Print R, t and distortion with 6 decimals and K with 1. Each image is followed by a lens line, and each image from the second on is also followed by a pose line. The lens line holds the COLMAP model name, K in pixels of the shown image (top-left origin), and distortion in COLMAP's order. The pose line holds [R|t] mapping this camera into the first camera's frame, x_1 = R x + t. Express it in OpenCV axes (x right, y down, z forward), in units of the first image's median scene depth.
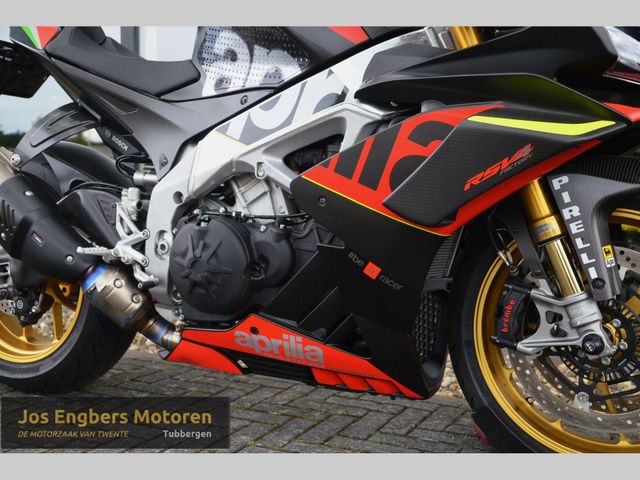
lens RADIAL K [[771.3, 0, 328.3], [0, 771.3, 241.0], [0, 0, 1]] dist [-0.009532, 0.336836]
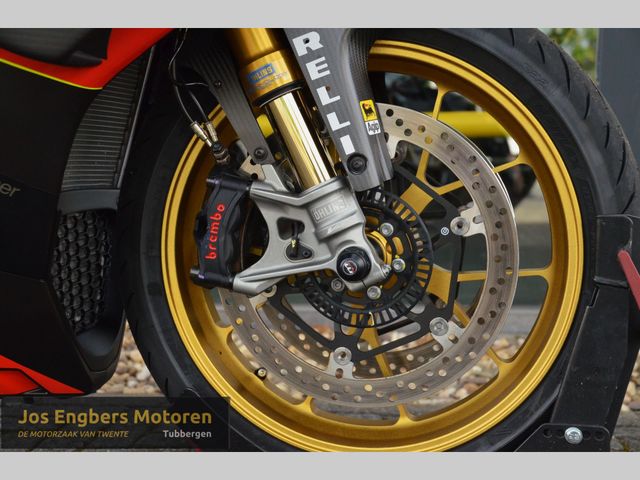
lens RADIAL K [[1002.4, 0, 338.7], [0, 1002.4, 233.6], [0, 0, 1]] dist [0.117912, 0.147479]
pose [[0.947038, -0.063478, 0.314784, 0.077266], [0.054819, 0.997836, 0.036293, 0.071541], [-0.316407, -0.017115, 0.948469, 0.235854]]
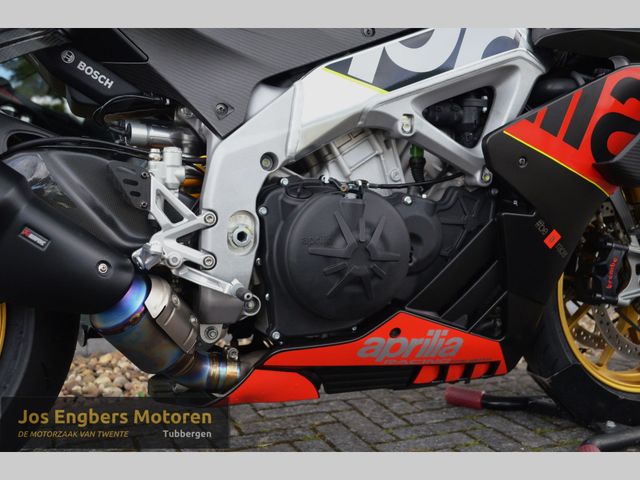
lens RADIAL K [[721.8, 0, 320.0], [0, 721.8, 240.0], [0, 0, 1]] dist [0.002284, 0.013318]
pose [[0.665589, -0.071182, 0.742916, -0.713164], [0.062102, 0.997271, 0.039914, -0.010774], [-0.743730, 0.019570, 0.668193, 0.598941]]
